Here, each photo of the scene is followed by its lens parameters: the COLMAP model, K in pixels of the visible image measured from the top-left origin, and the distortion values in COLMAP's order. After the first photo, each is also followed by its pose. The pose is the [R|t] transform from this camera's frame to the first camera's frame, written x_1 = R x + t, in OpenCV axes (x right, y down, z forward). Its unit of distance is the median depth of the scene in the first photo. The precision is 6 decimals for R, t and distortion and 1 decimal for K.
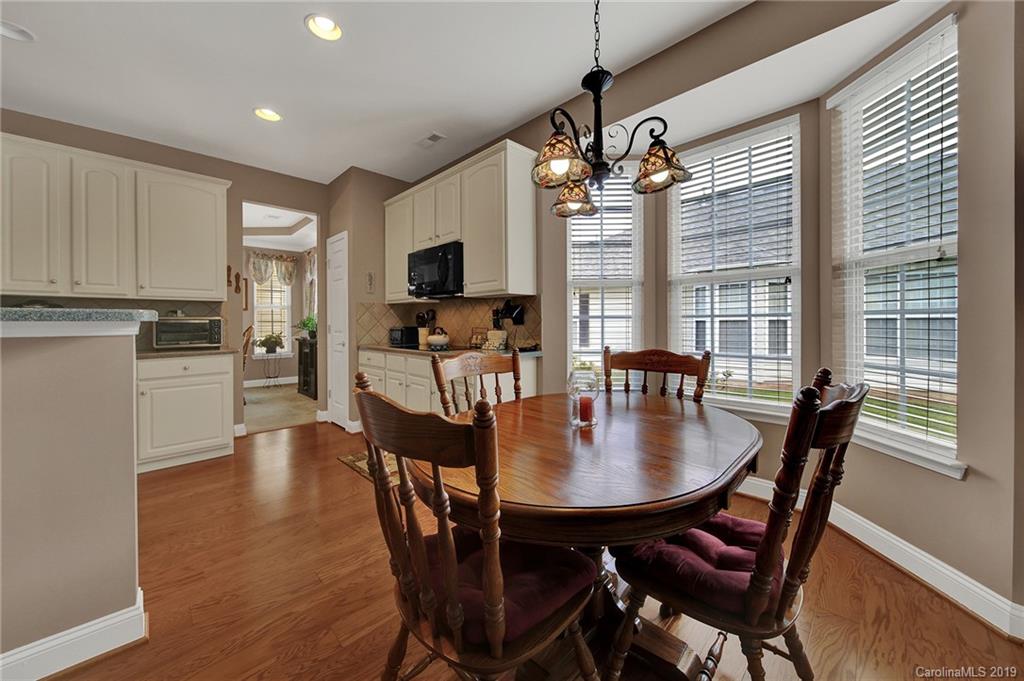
lens RADIAL K [[366.6, 0, 510.3], [0, 366.6, 324.7], [0, 0, 1]] dist [0.000298, -0.000522]
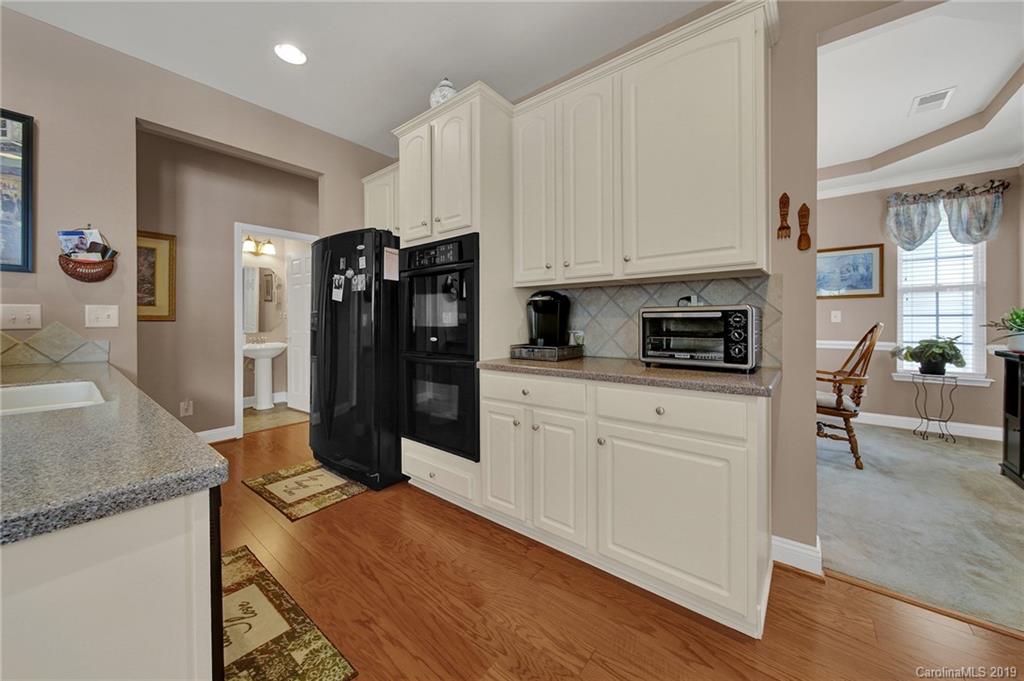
lens RADIAL K [[366.6, 0, 510.3], [0, 366.6, 324.7], [0, 0, 1]] dist [0.000298, -0.000522]
pose [[0.107087, 0.010804, -0.994191, -0.324146], [0.000223, 0.999941, 0.010890, -0.000974], [0.994250, -0.001388, 0.107078, 0.573175]]
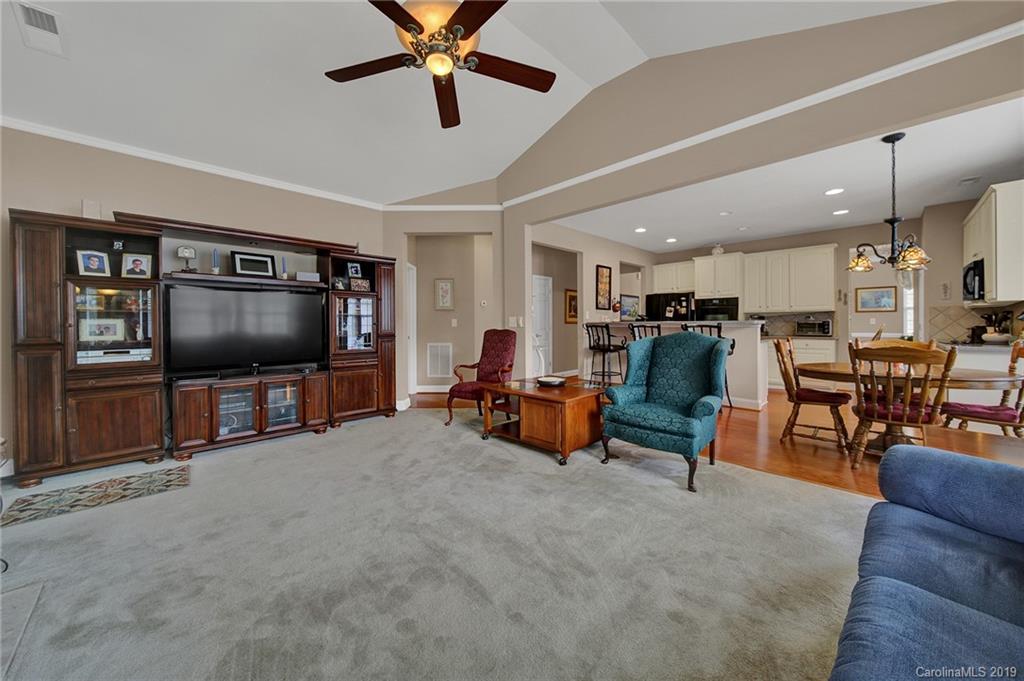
lens RADIAL K [[366.6, 0, 510.3], [0, 366.6, 324.7], [0, 0, 1]] dist [0.000298, -0.000522]
pose [[-0.008224, 0.005662, -0.999950, 0.908718], [0.001464, 0.999983, 0.005650, -0.007501], [0.999965, -0.001417, -0.008232, -0.498925]]
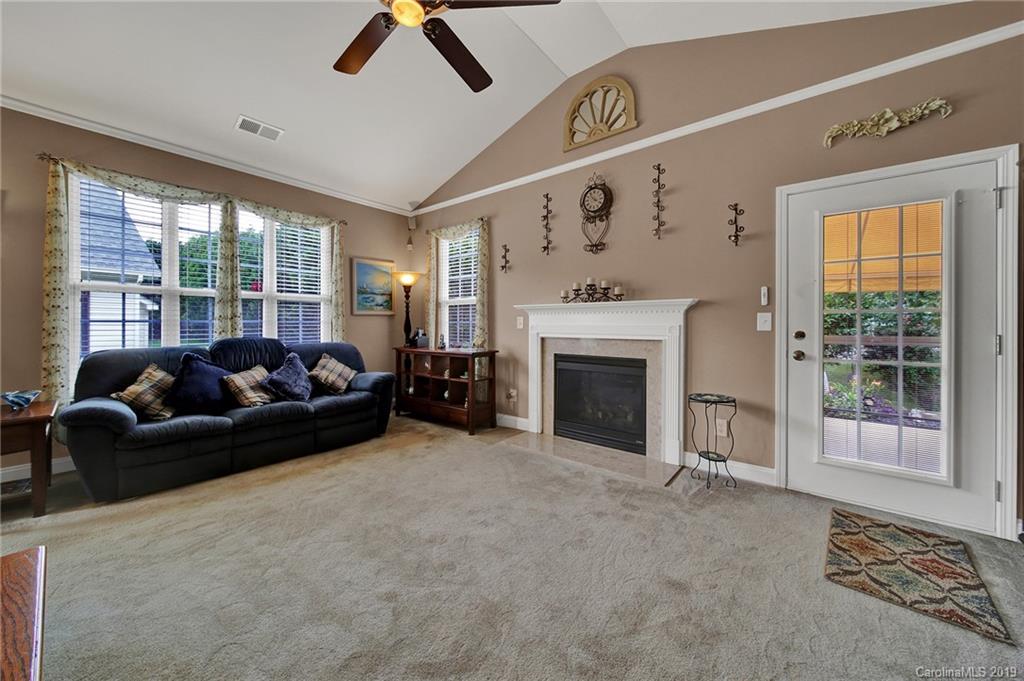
lens RADIAL K [[373.4, 0, 511.3], [0, 373.4, 320.3], [0, 0, 1]] dist [-0.001135, -0.000142]
pose [[-0.098727, 0.014937, 0.995002, -0.161665], [0.000918, 0.999888, -0.014919, 0.000702], [-0.995114, -0.000560, -0.098730, -0.694210]]
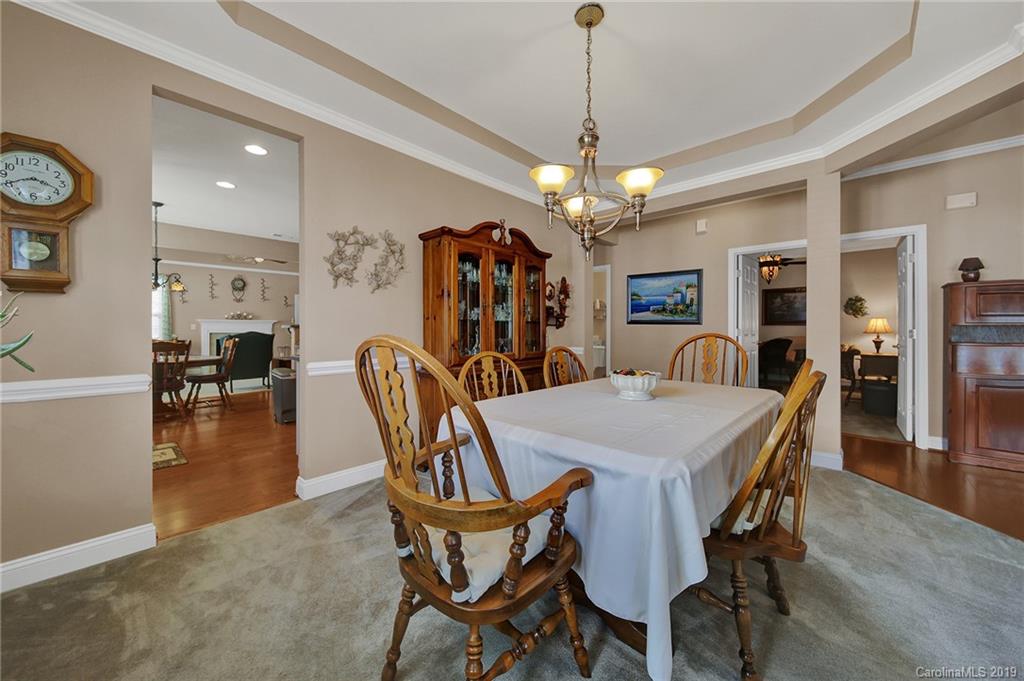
lens RADIAL K [[368.6, 0, 510.3], [0, 368.6, 327.5], [0, 0, 1]] dist [0.000026, -0.000088]
pose [[-0.999124, 0.005135, -0.041524, -1.043982], [0.005039, 0.999984, 0.002431, -0.000445], [0.041536, 0.002220, -0.999135, 1.621595]]
